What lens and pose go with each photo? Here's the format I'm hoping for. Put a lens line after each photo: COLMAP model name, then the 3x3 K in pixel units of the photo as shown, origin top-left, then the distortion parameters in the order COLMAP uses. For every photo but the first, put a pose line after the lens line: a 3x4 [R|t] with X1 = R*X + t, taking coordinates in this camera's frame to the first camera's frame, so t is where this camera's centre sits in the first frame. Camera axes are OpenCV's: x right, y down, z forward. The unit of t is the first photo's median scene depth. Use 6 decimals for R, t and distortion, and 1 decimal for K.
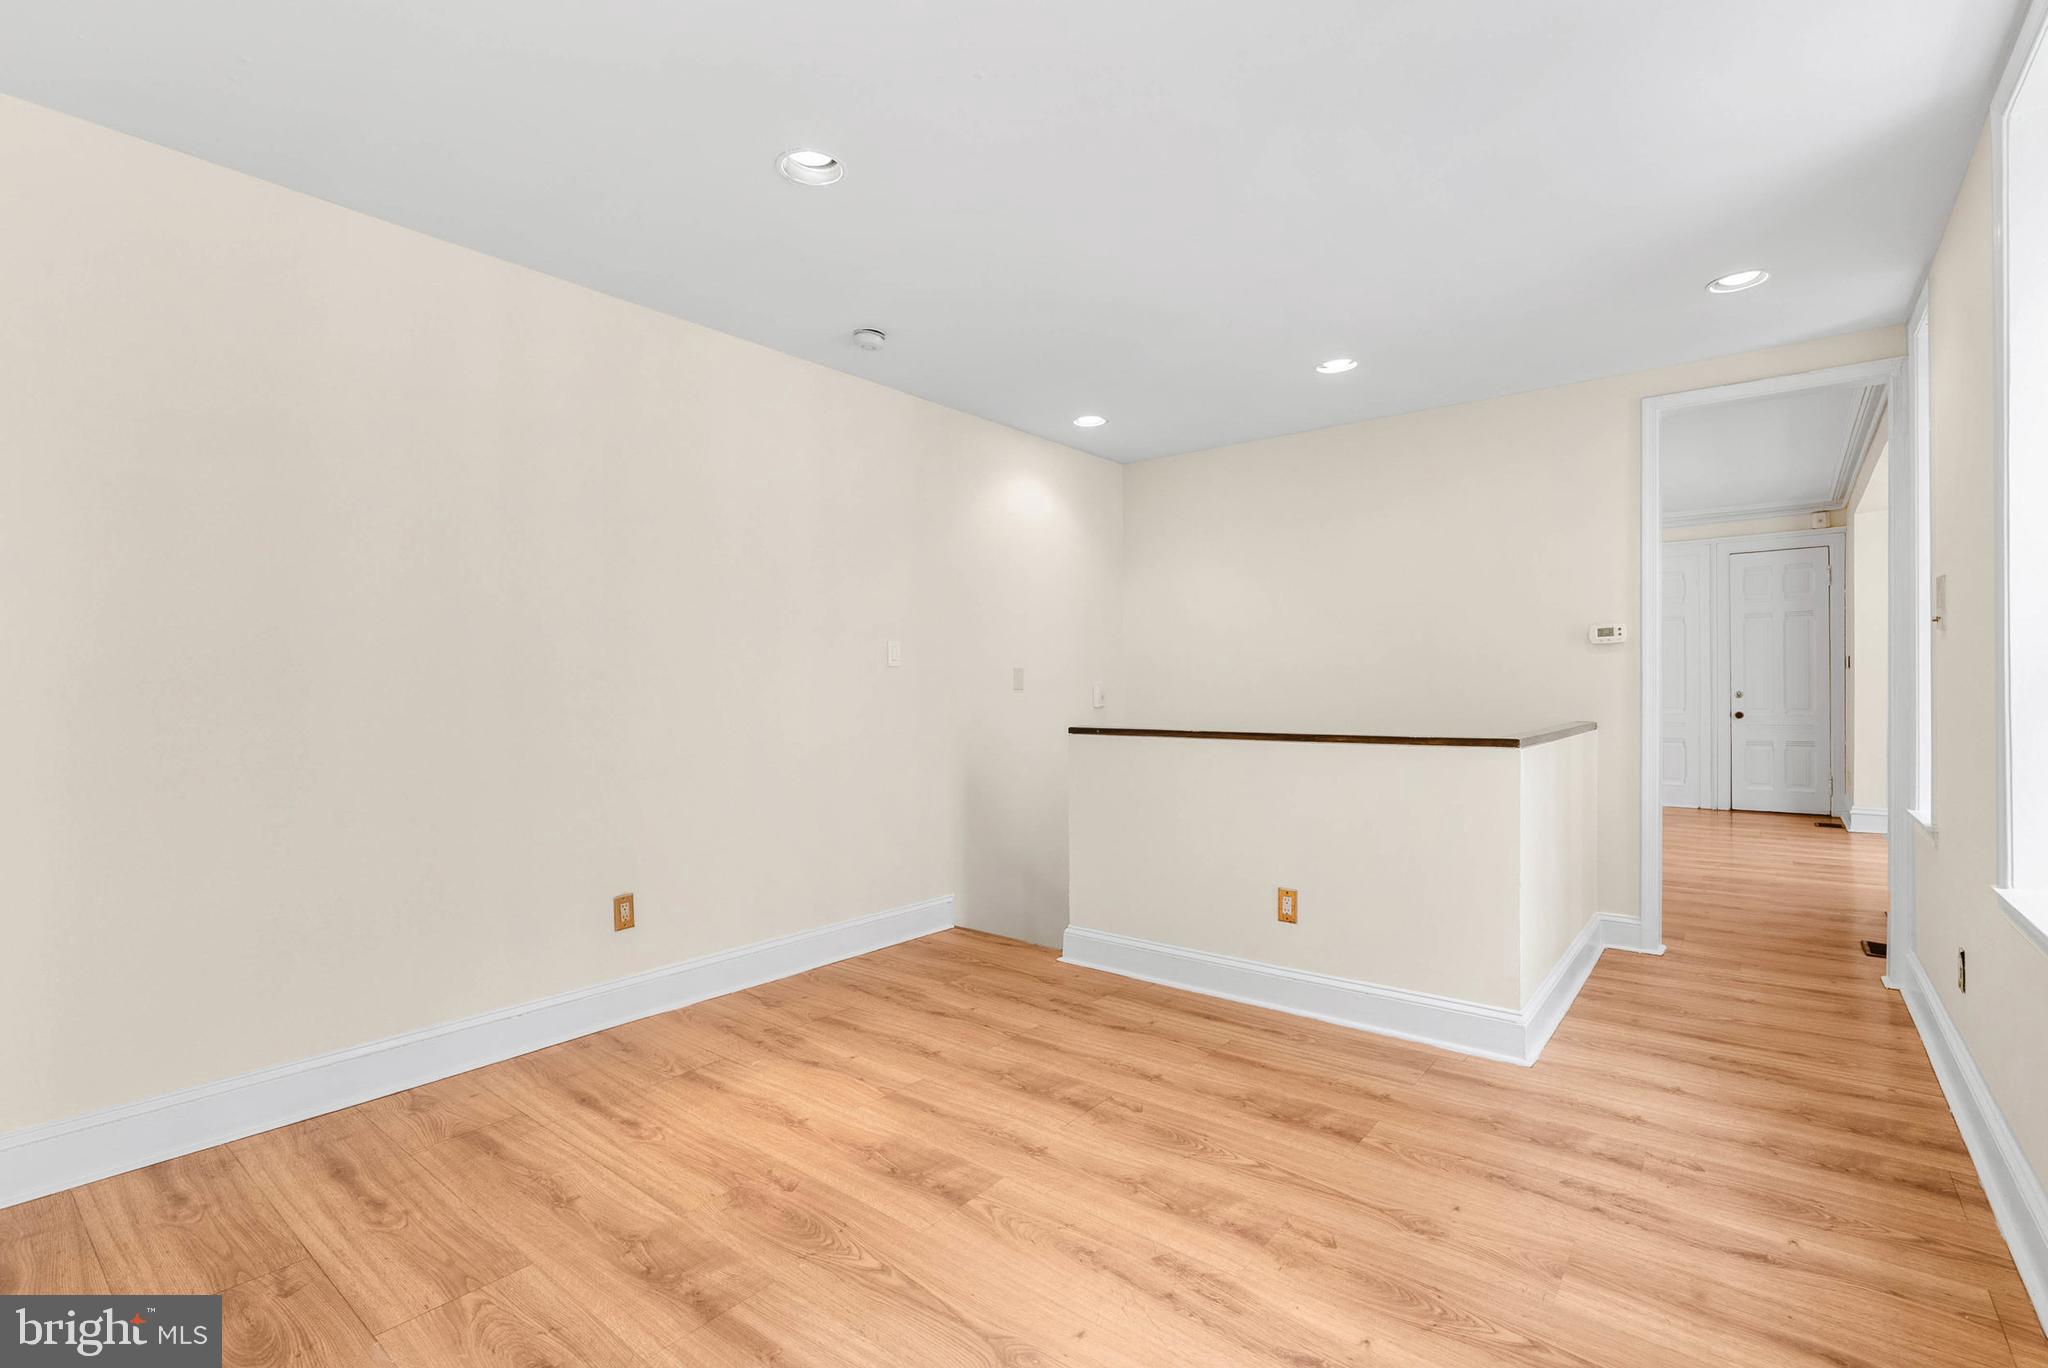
lens RADIAL K [[933.2, 0, 1052.7], [0, 933.2, 681.1], [0, 0, 1]] dist [-0.009839, 0.002621]
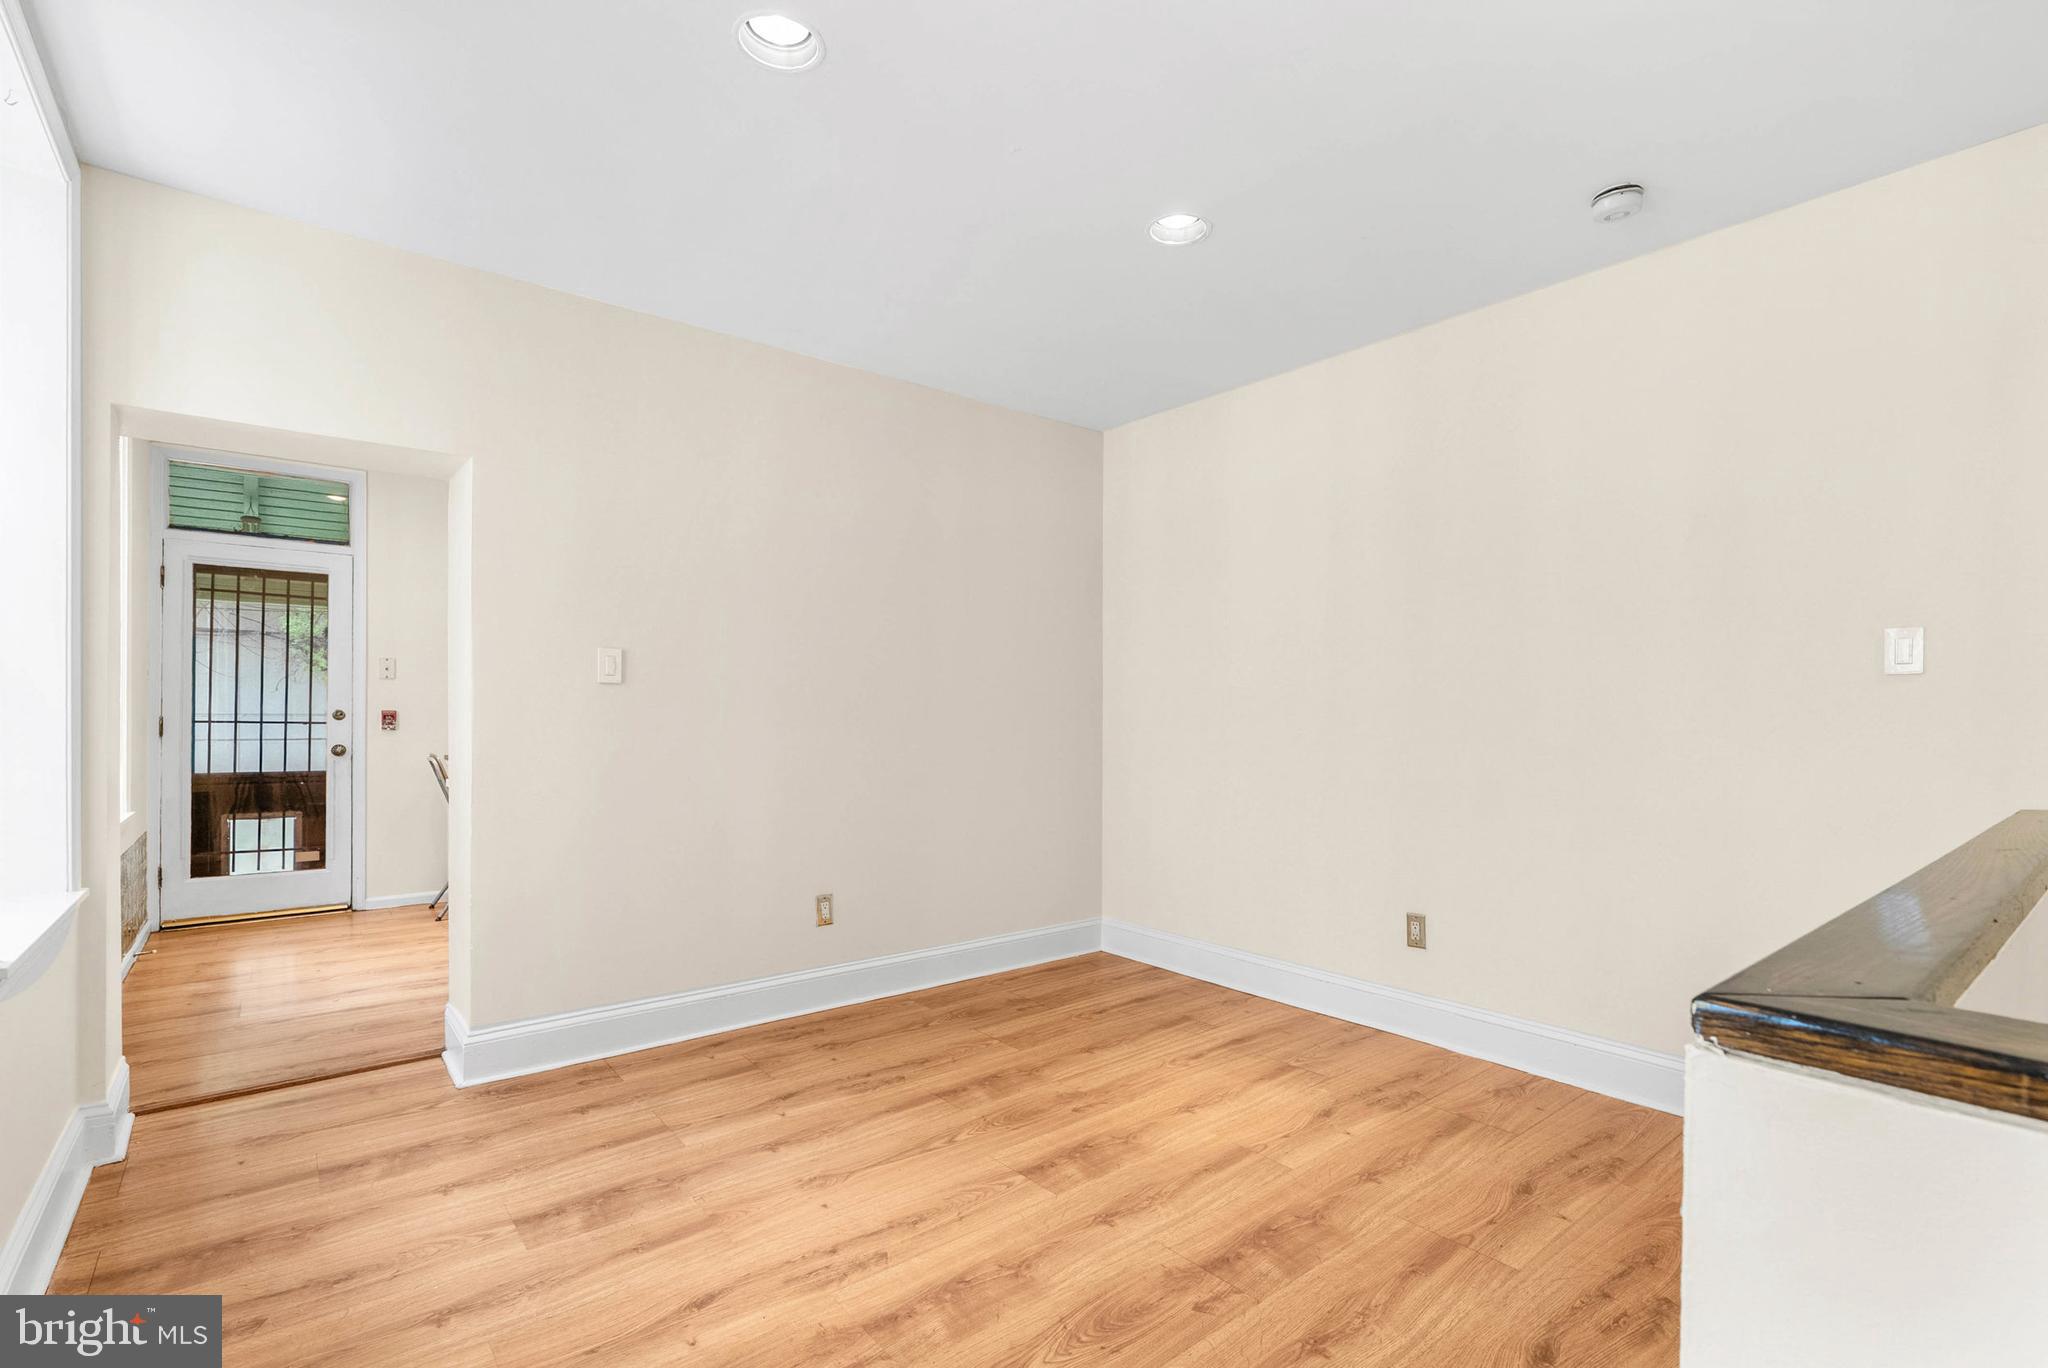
lens RADIAL K [[933.2, 0, 1009.7], [0, 933.2, 716.5], [0, 0, 1]] dist [-0.009839, 0.002621]
pose [[-0.239008, 0.005224, -0.971003, 0.745664], [0.002116, 0.999986, 0.004860, 0.007294], [0.971015, -0.000893, -0.239016, 0.948332]]
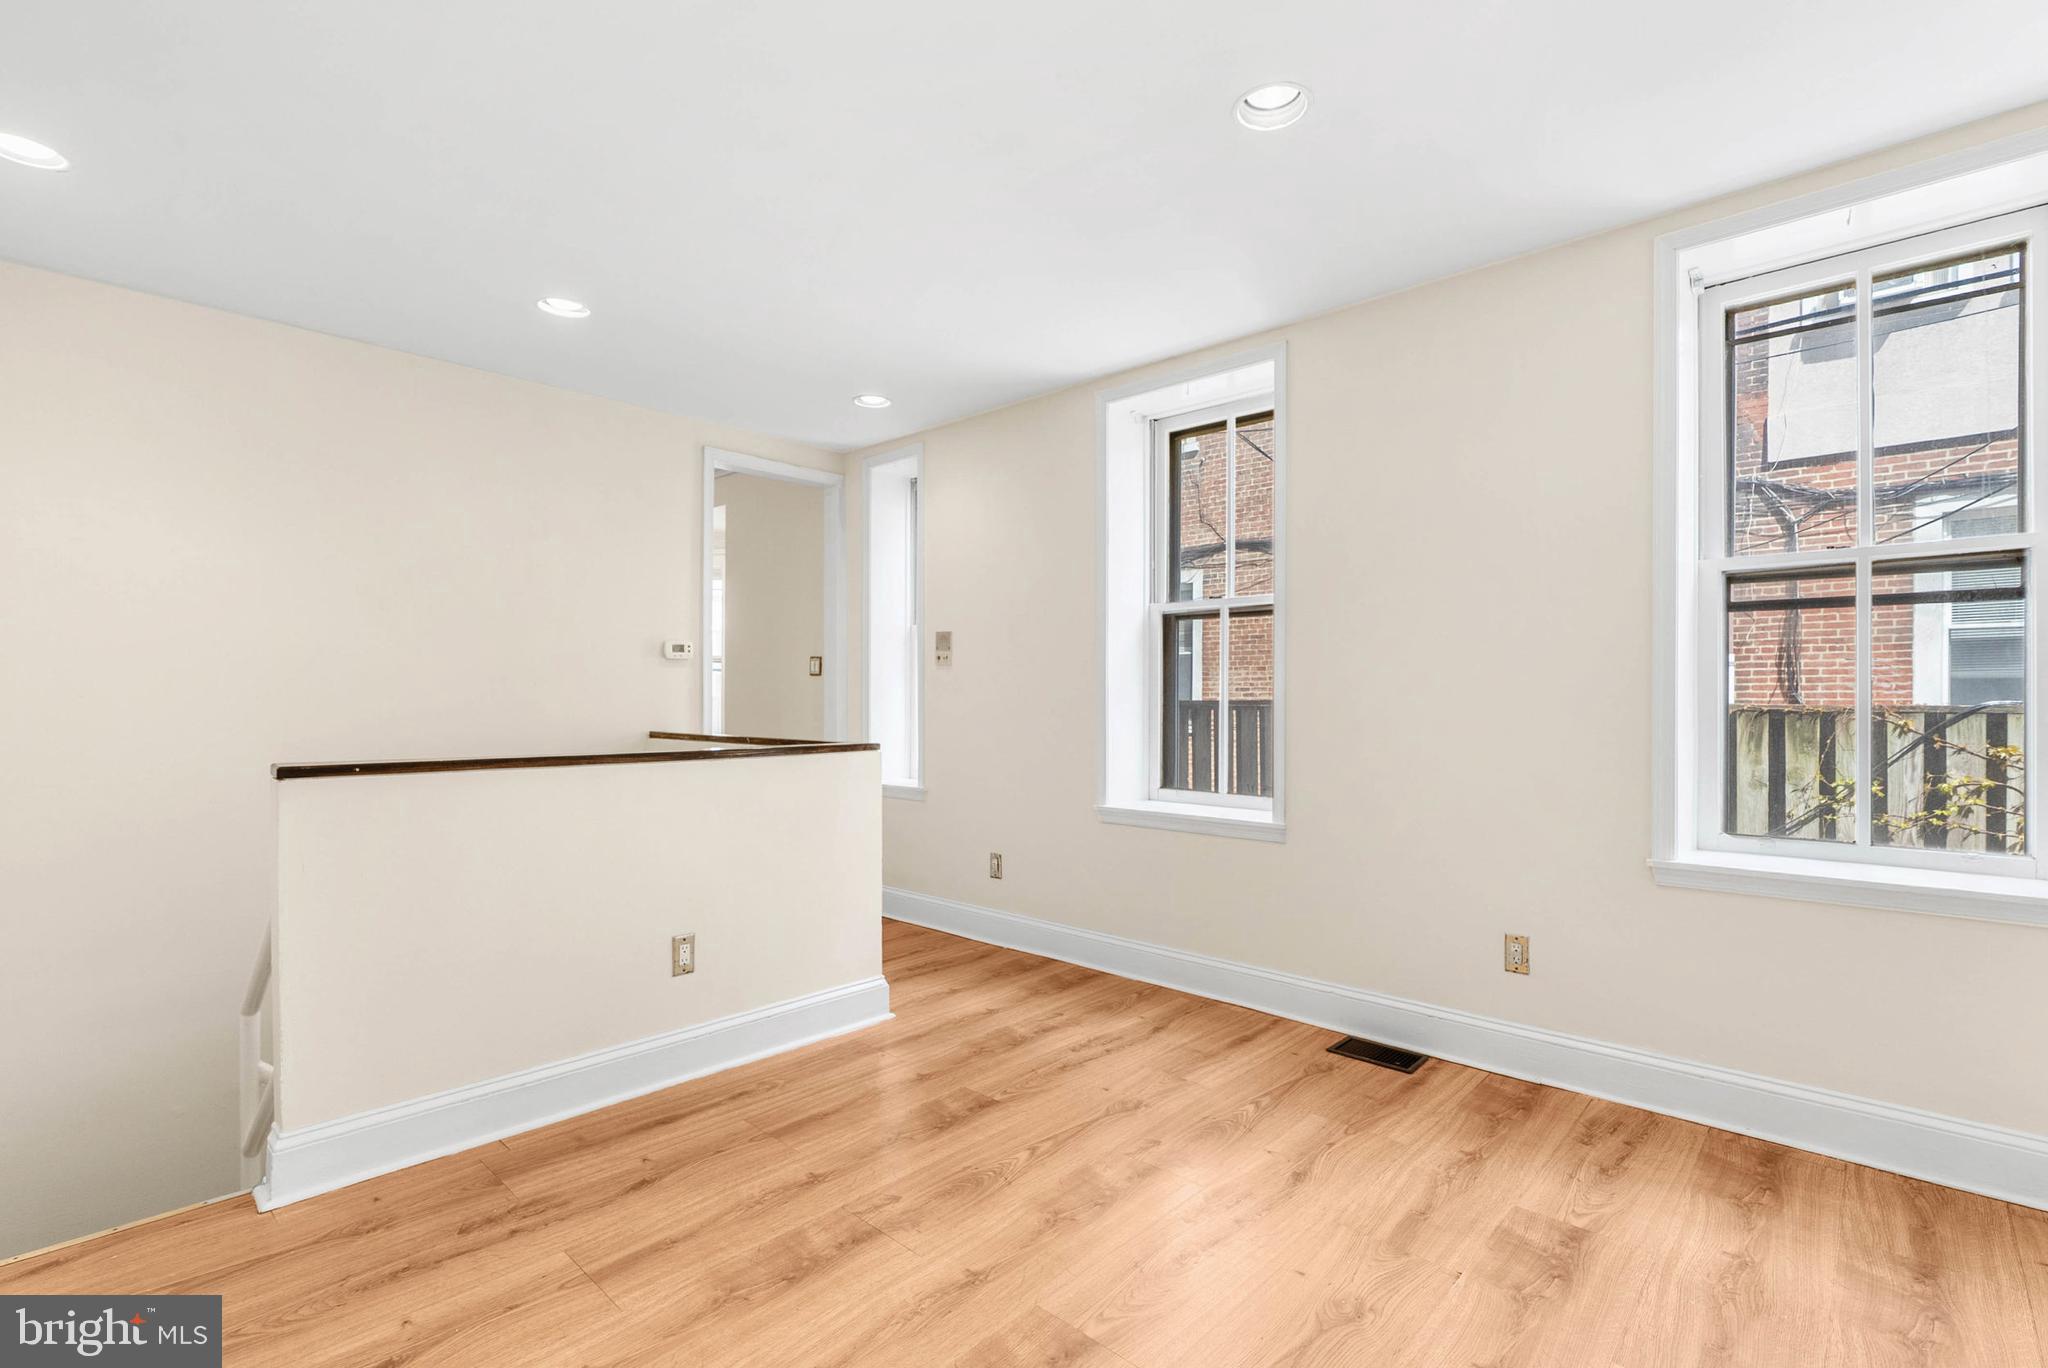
lens RADIAL K [[933.2, 0, 1016.5], [0, 933.2, 691.1], [0, 0, 1]] dist [-0.009839, 0.002621]
pose [[0.092978, 0.014620, 0.995561, -0.680833], [-0.008779, 0.999865, -0.013864, 0.013520], [-0.995629, -0.007451, 0.093093, 0.753047]]
